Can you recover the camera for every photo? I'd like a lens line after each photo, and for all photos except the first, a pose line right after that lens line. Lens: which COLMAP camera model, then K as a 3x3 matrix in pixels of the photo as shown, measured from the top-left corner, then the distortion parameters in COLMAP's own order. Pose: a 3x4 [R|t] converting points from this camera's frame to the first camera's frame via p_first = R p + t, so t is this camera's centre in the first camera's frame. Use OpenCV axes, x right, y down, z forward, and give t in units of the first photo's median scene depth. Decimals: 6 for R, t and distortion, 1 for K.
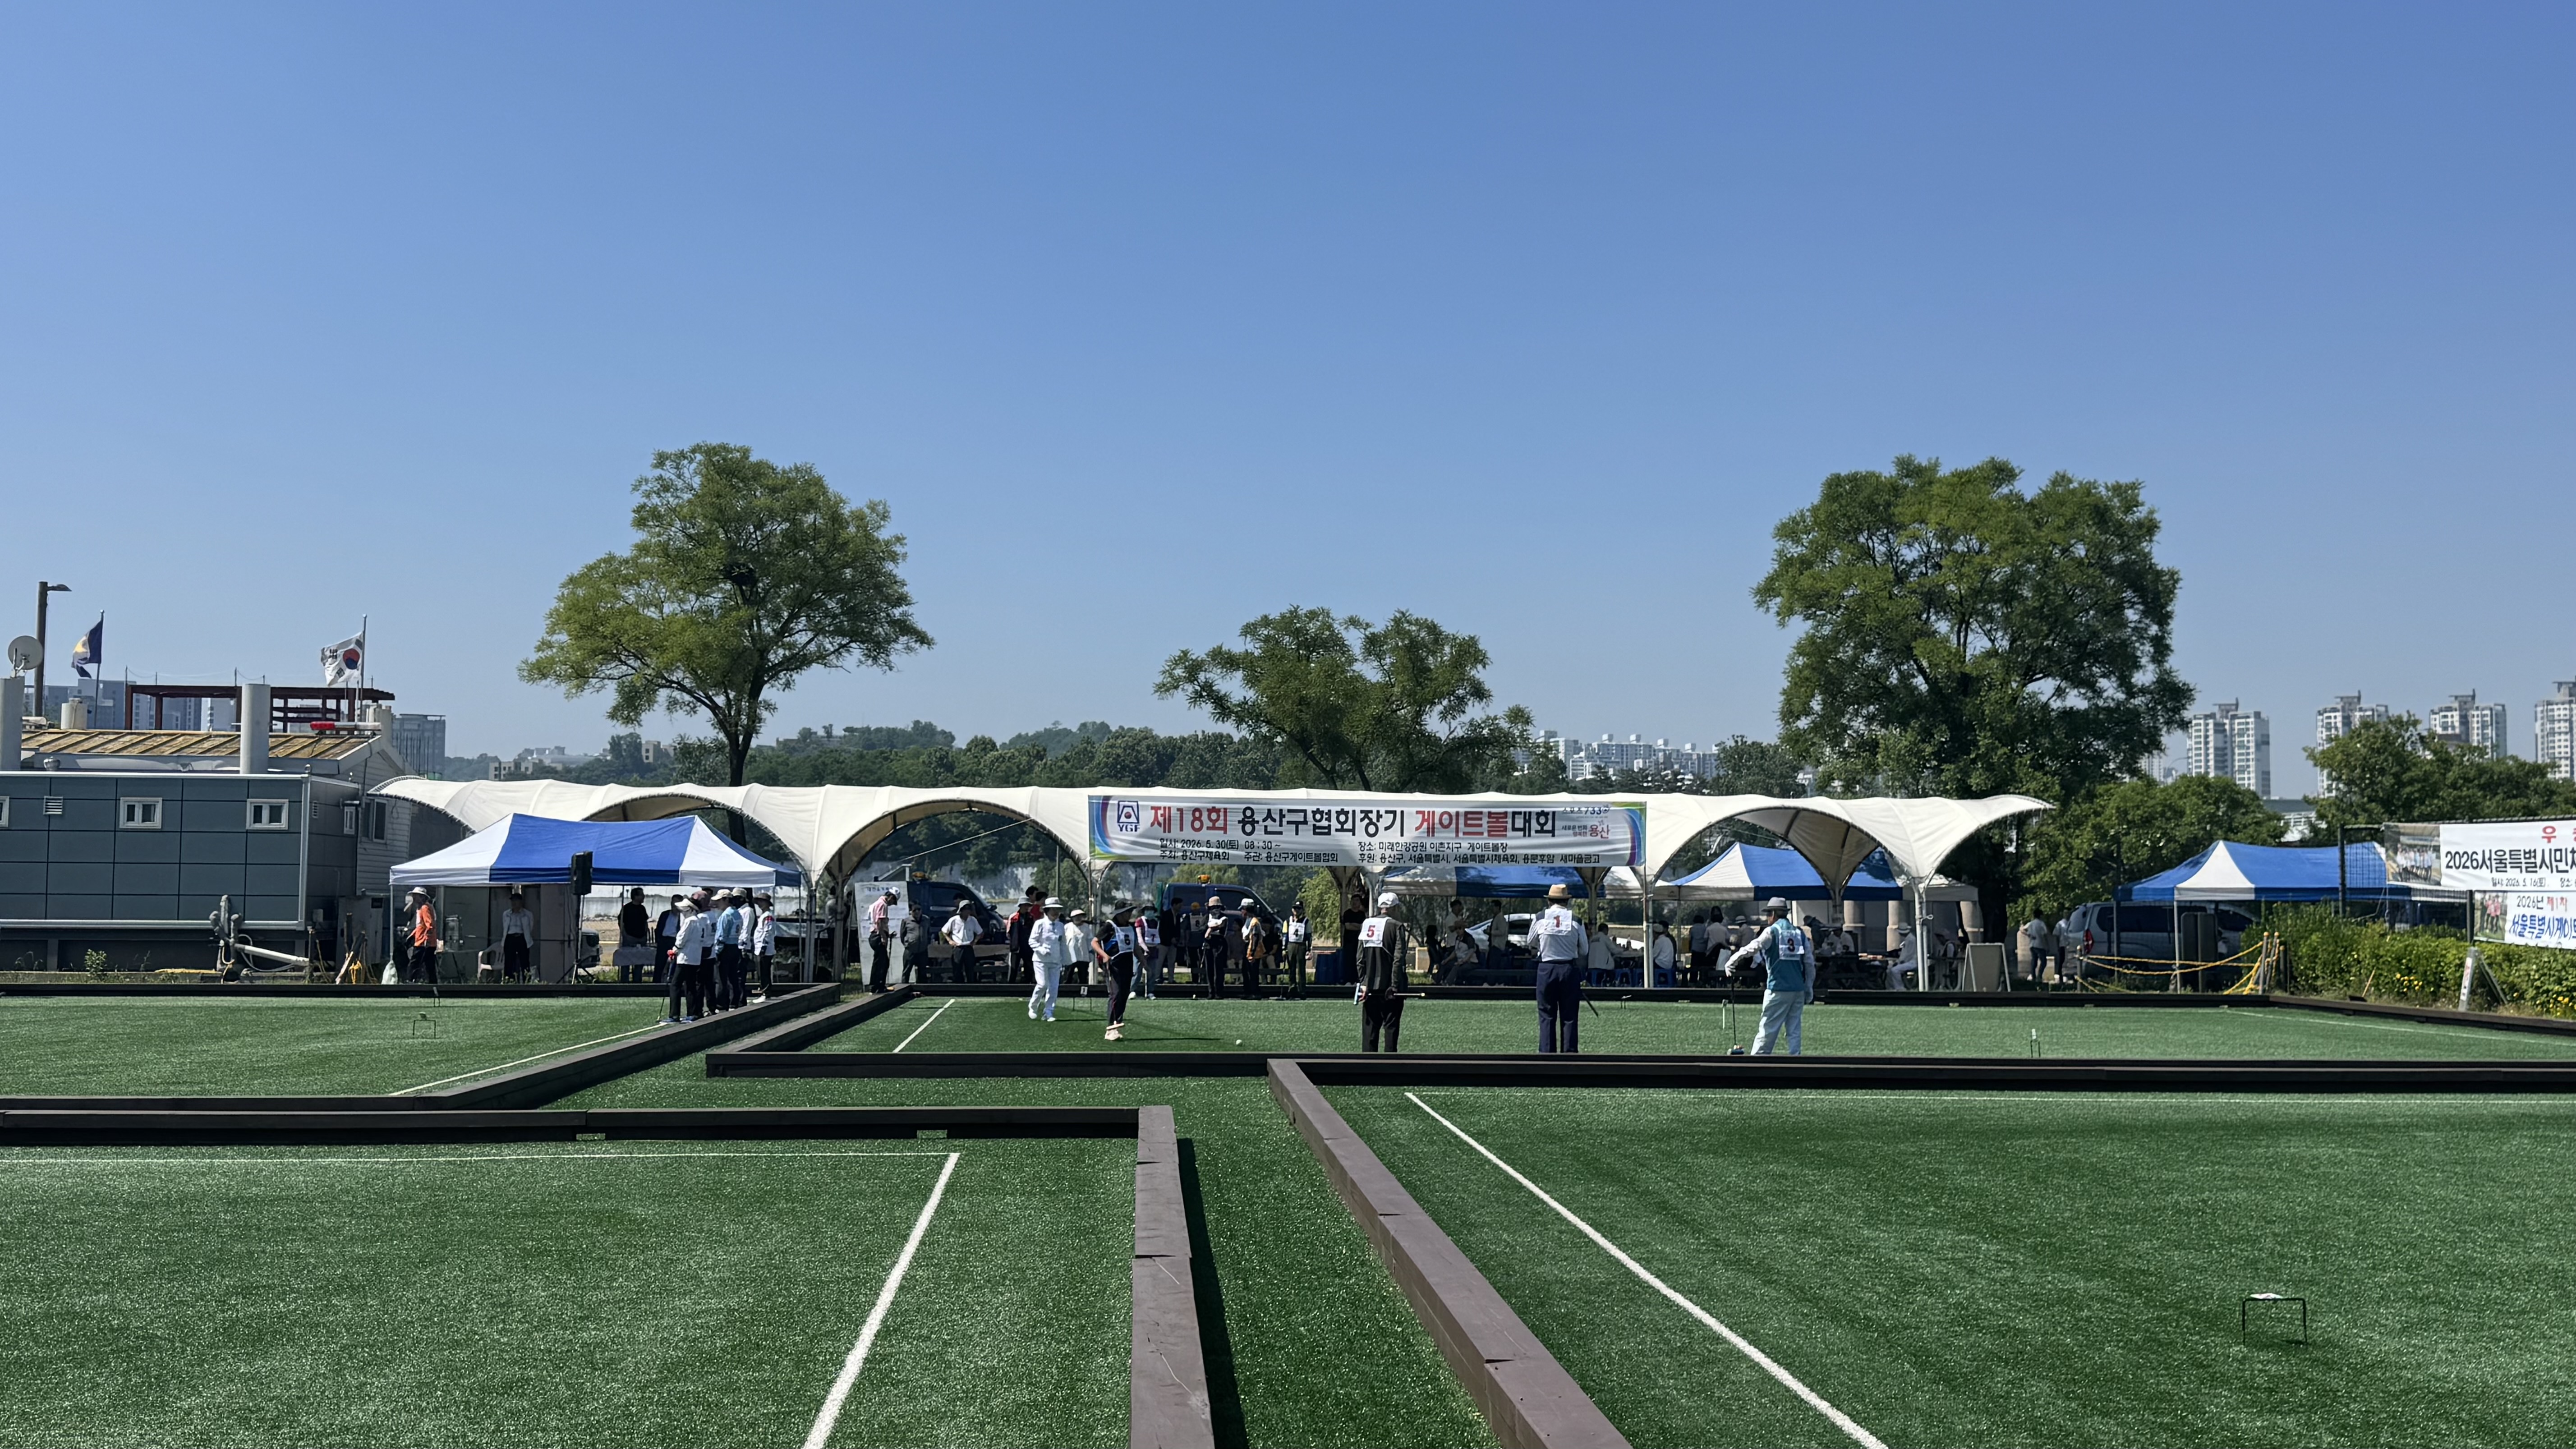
lens RADIAL K [[2635.8, 0, 1300.1], [0, 2635.8, 760.1], [0, 0, 1]] dist [0.224601, 0.000000]
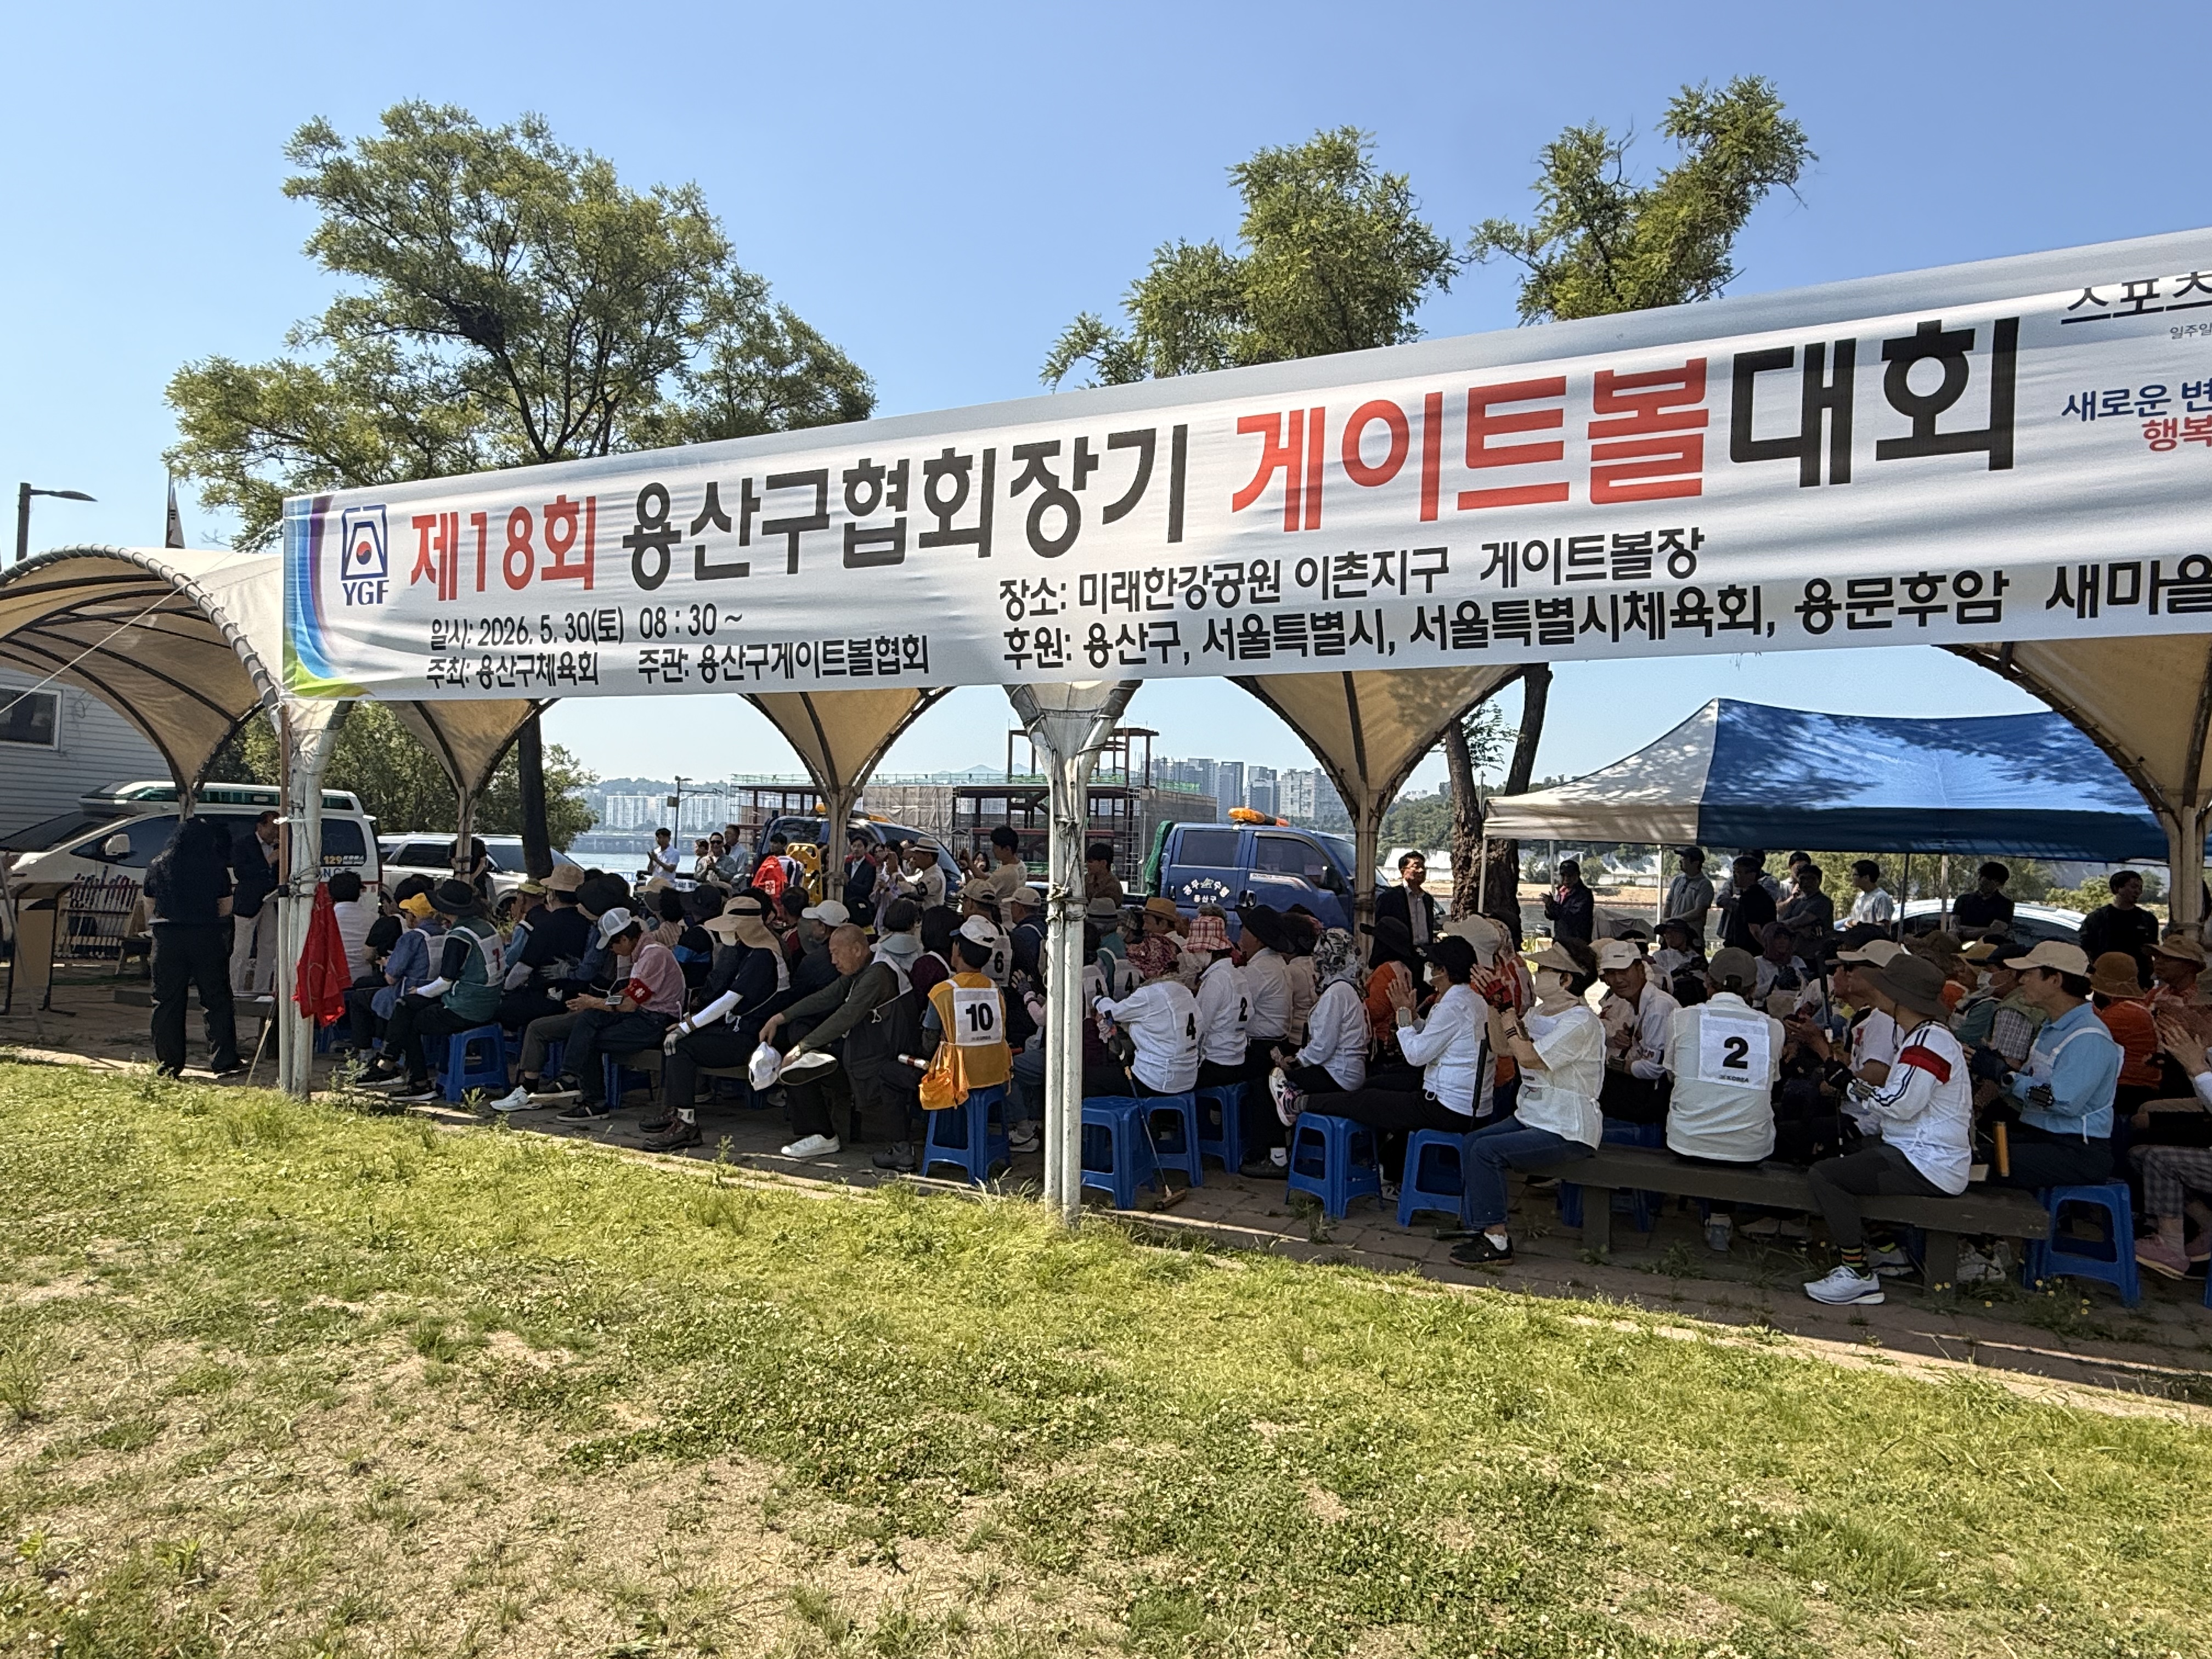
lens RADIAL K [[1350.6, 0, 1095.4], [0, 1350.6, 823.4], [0, 0, 1]] dist [-0.000989, -0.000989]
pose [[0.865200, 0.003199, -0.501416, 0.089251], [0.005063, 0.999873, 0.015116, 0.050497], [0.501401, -0.015617, 0.865074, 0.896579]]
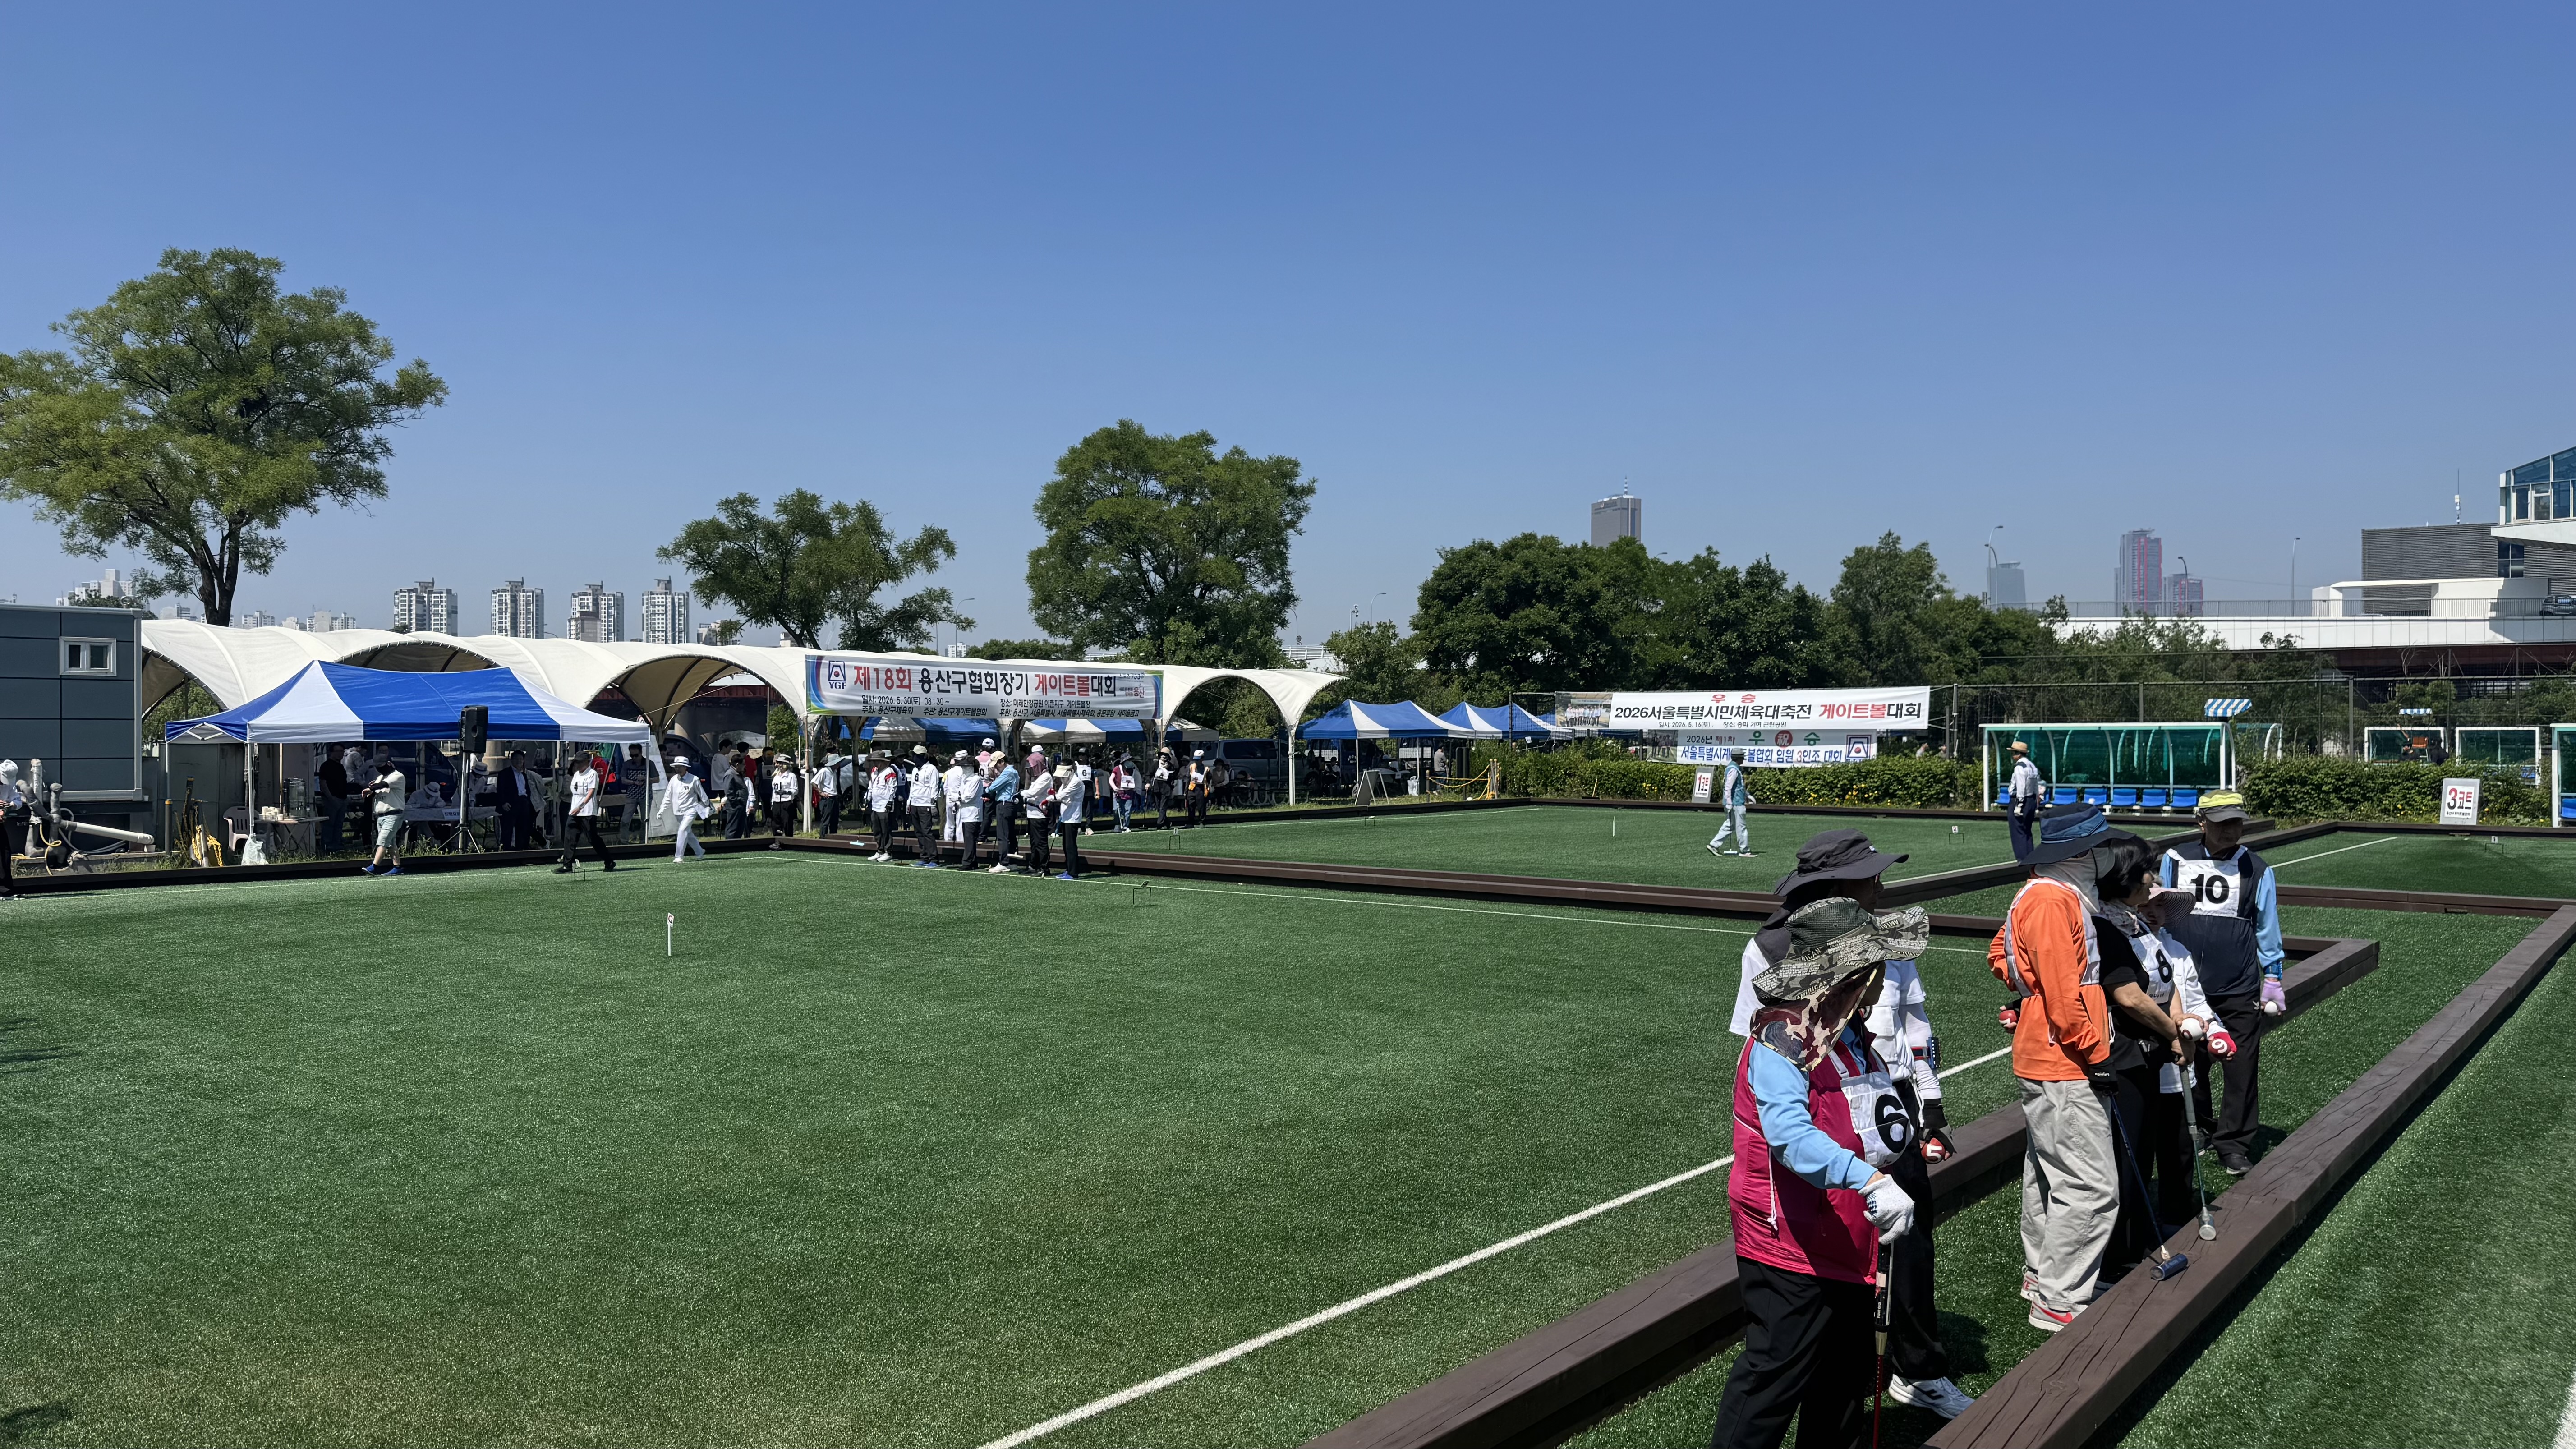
lens RADIAL K [[1798.6, 0, 1288.1], [0, 1798.6, 743.3], [0, 0, 1]] dist [0.061950, -0.012858]
pose [[0.687072, -0.012463, 0.726482, -0.478576], [-0.034131, 0.998196, 0.049404, 0.006113], [-0.725787, -0.058740, 0.685407, 0.344322]]
